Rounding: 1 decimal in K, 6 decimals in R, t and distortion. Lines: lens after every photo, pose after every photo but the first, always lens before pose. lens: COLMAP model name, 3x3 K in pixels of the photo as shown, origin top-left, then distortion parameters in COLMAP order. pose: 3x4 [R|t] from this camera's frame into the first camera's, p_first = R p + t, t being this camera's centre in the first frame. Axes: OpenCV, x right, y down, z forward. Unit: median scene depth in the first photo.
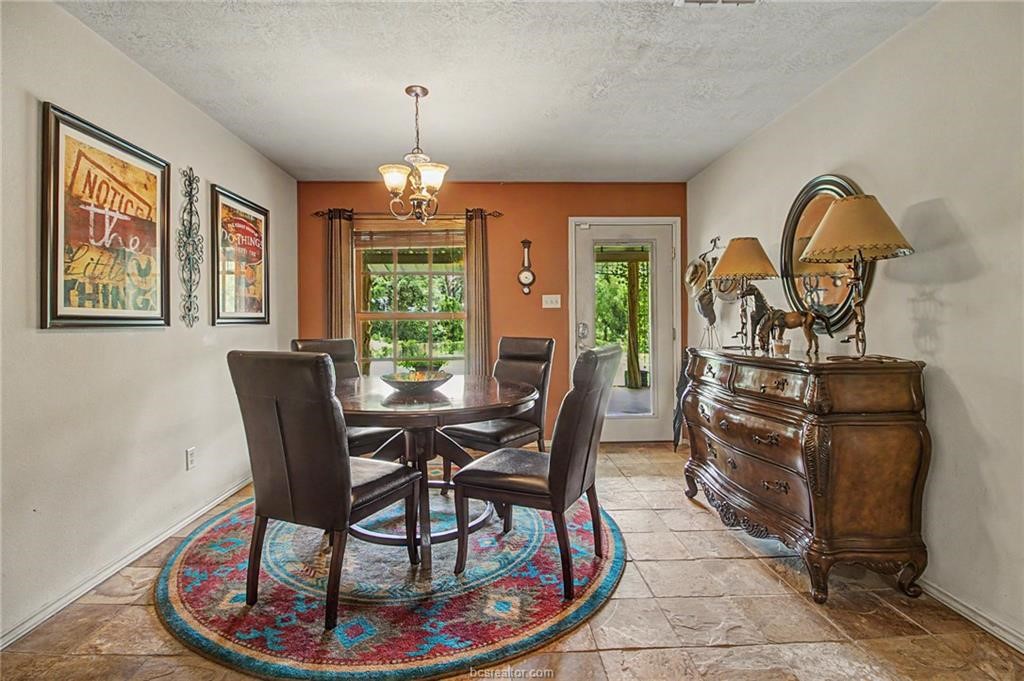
lens RADIAL K [[465.7, 0, 511.1], [0, 465.7, 335.3], [0, 0, 1]] dist [-0.009832, -0.006045]
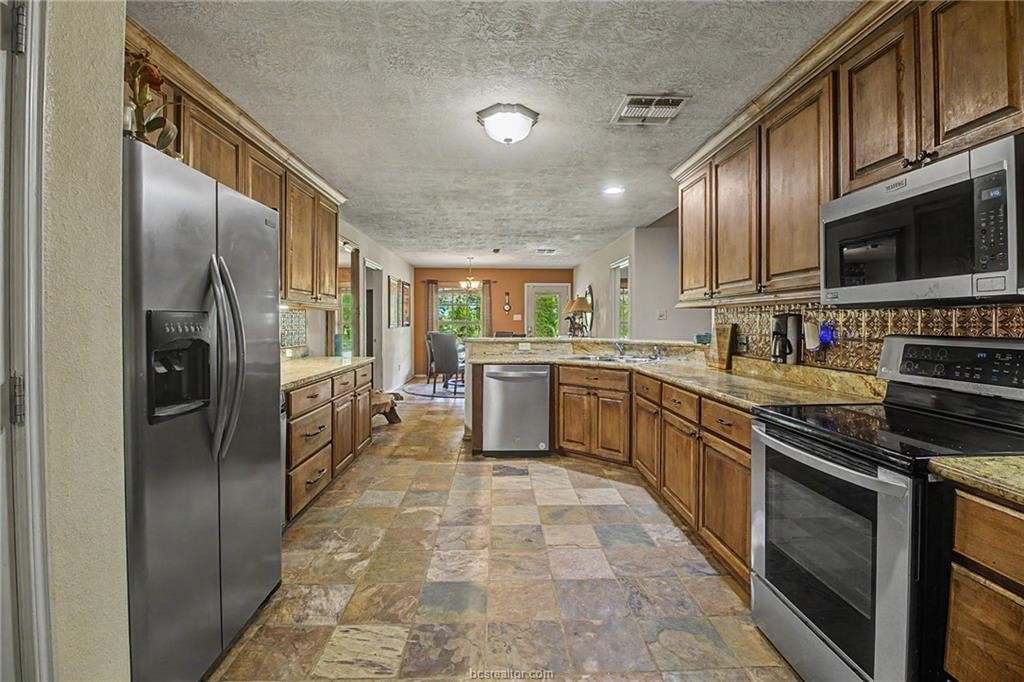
lens RADIAL K [[465.7, 0, 513.5], [0, 465.7, 332.7], [0, 0, 1]] dist [-0.009832, -0.006045]
pose [[0.999961, 0.008845, -0.000812, 0.069554], [-0.008840, 0.999941, 0.006372, -0.008250], [0.000868, -0.006365, 0.999979, -1.456382]]
